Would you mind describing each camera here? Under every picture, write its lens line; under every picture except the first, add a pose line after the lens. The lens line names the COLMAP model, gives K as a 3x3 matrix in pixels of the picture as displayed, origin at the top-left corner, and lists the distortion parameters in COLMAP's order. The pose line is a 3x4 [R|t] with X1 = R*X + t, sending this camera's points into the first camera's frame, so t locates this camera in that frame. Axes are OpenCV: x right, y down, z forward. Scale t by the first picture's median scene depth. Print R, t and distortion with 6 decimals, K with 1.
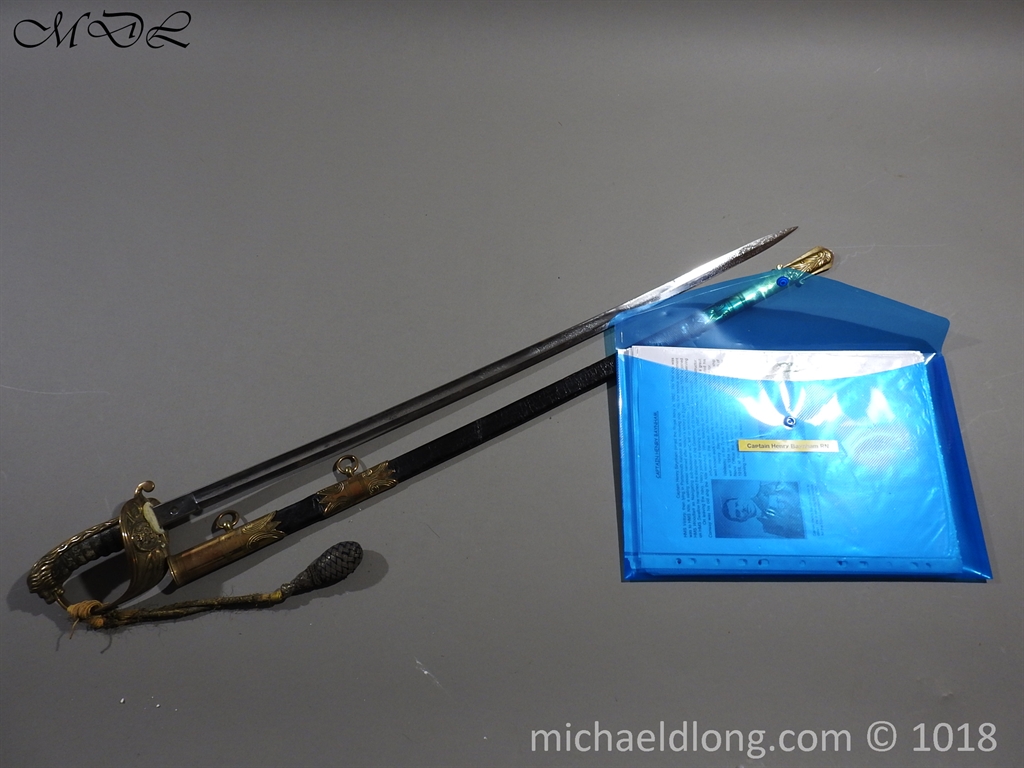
lens RADIAL K [[732.8, 0, 512.0], [0, 732.8, 384.0], [0, 0, 1]] dist [0.007678, -0.004175]
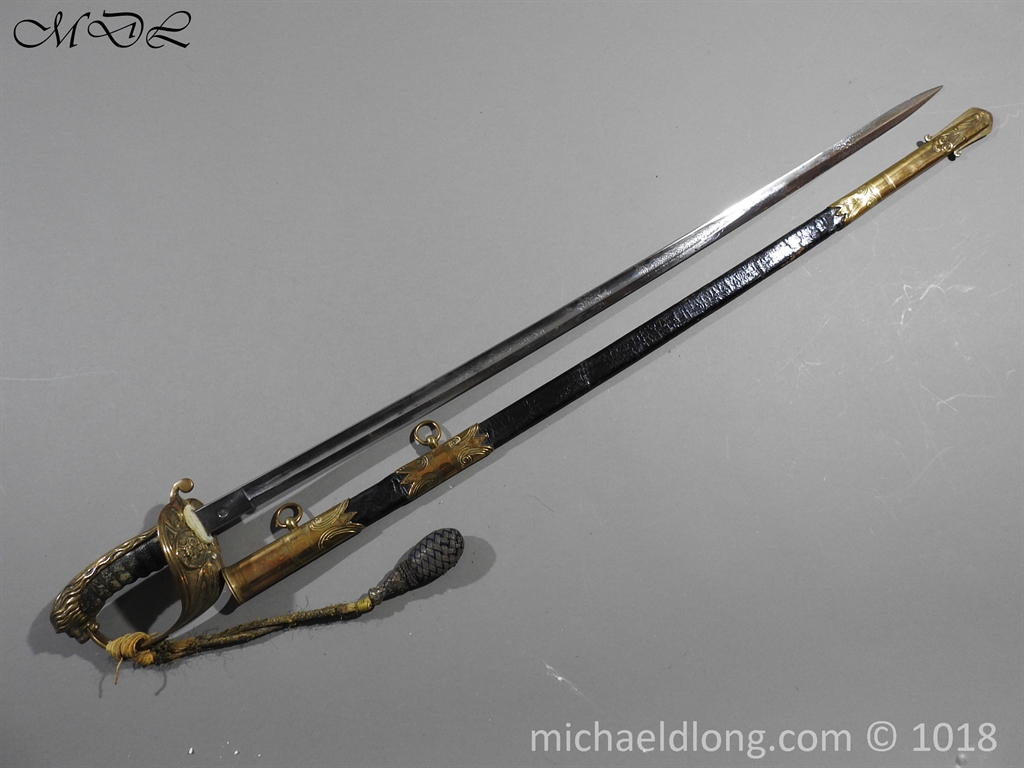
lens RADIAL K [[732.8, 0, 512.0], [0, 732.8, 384.0], [0, 0, 1]] dist [0.007678, -0.004175]
pose [[0.995447, -0.094710, 0.010699, -0.144310], [0.093435, 0.991841, 0.086725, -0.004474], [-0.018825, -0.085330, 0.996175, 0.215971]]
